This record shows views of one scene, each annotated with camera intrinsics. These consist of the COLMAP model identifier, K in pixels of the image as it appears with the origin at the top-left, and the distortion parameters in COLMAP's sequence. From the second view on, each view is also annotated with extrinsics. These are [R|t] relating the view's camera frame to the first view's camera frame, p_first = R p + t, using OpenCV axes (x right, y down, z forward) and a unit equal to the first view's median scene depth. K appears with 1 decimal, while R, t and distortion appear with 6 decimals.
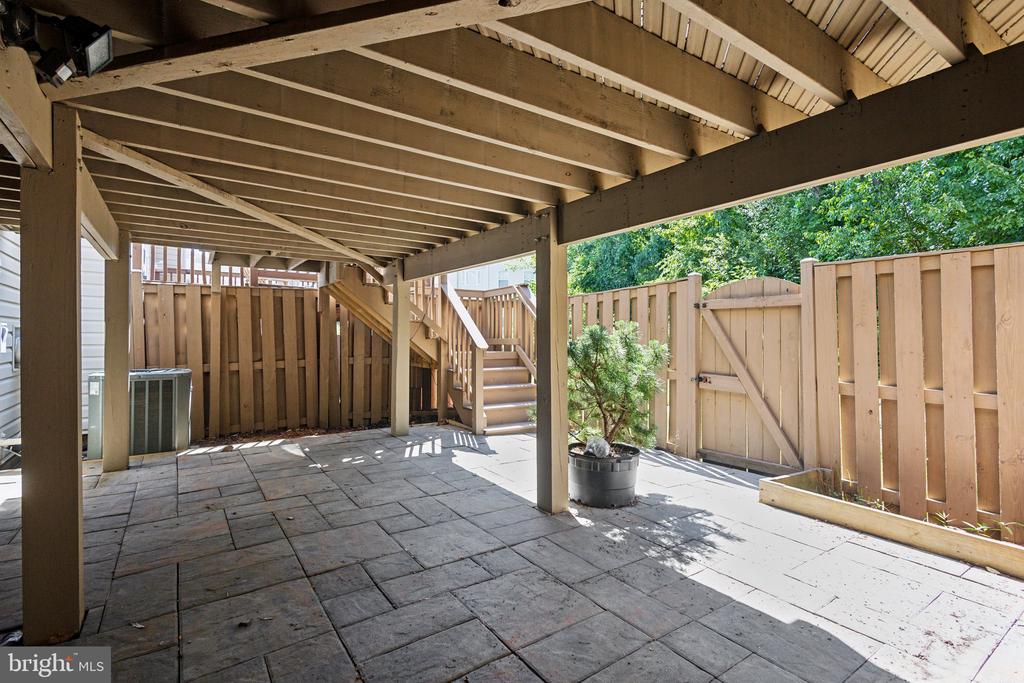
lens RADIAL K [[470.0, 0, 507.7], [0, 470.0, 333.7], [0, 0, 1]] dist [0.004129, -0.000034]
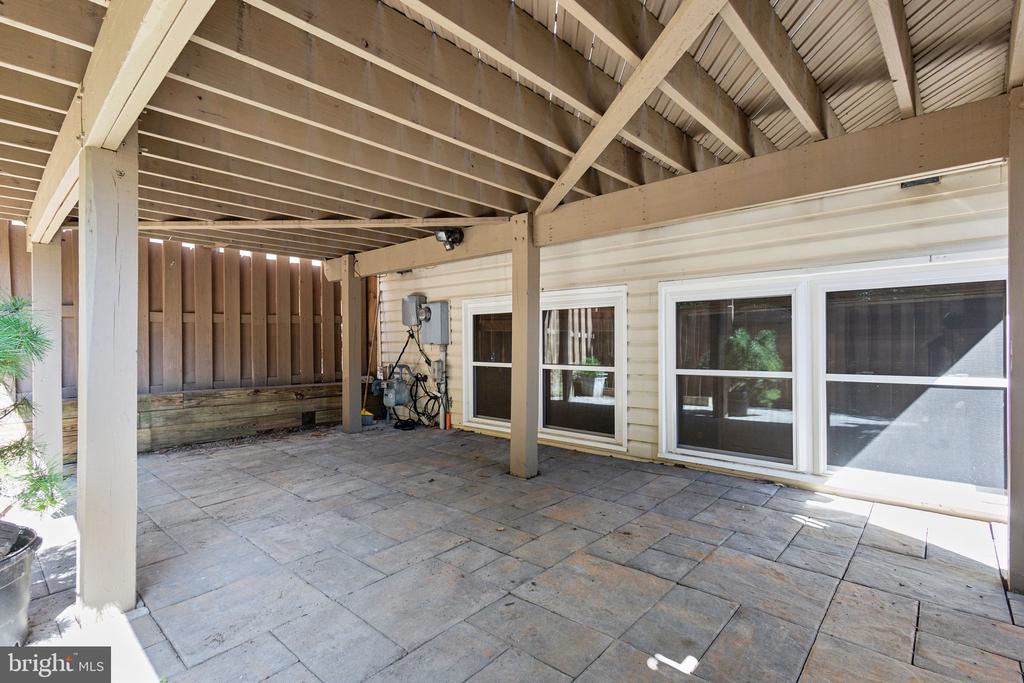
lens RADIAL K [[476.2, 0, 512.0], [0, 476.2, 341.5], [0, 0, 1]] dist [0.028137, 0.000145]
pose [[-0.969645, 0.007374, -0.244406, -0.283509], [0.007628, 0.999971, -0.000089, 0.041579], [0.244398, -0.001950, -0.969673, 1.997791]]
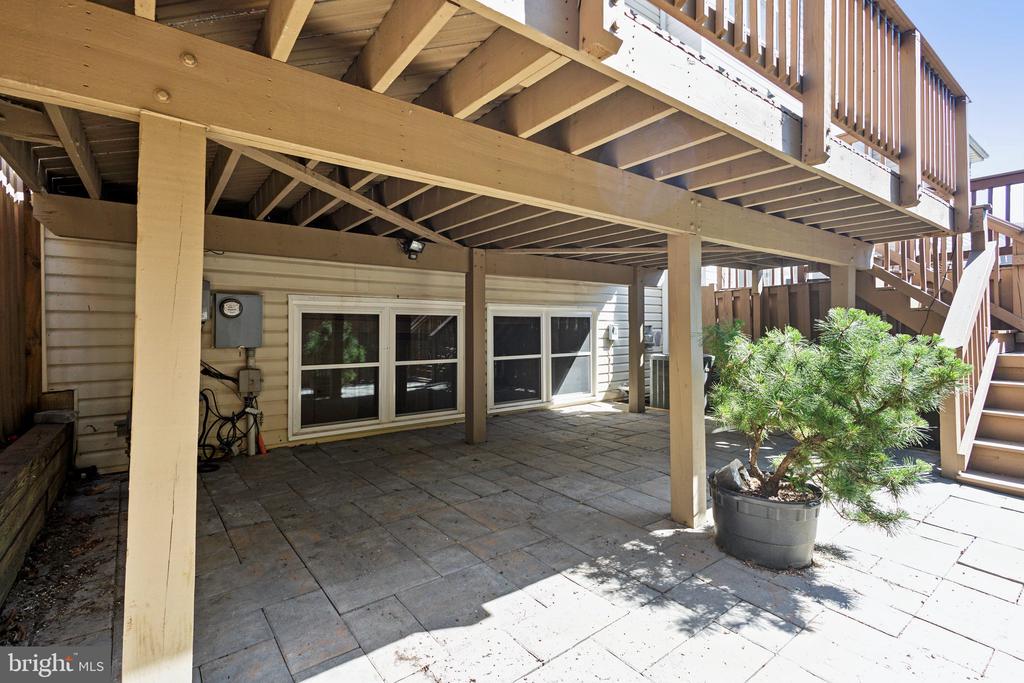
lens RADIAL K [[470.0, 0, 507.7], [0, 470.0, 333.7], [0, 0, 1]] dist [0.004129, -0.000034]
pose [[0.058818, 0.005693, -0.998252, 1.140417], [0.009403, 0.999936, 0.006257, 0.000898], [0.998224, -0.009755, 0.058761, 0.695494]]
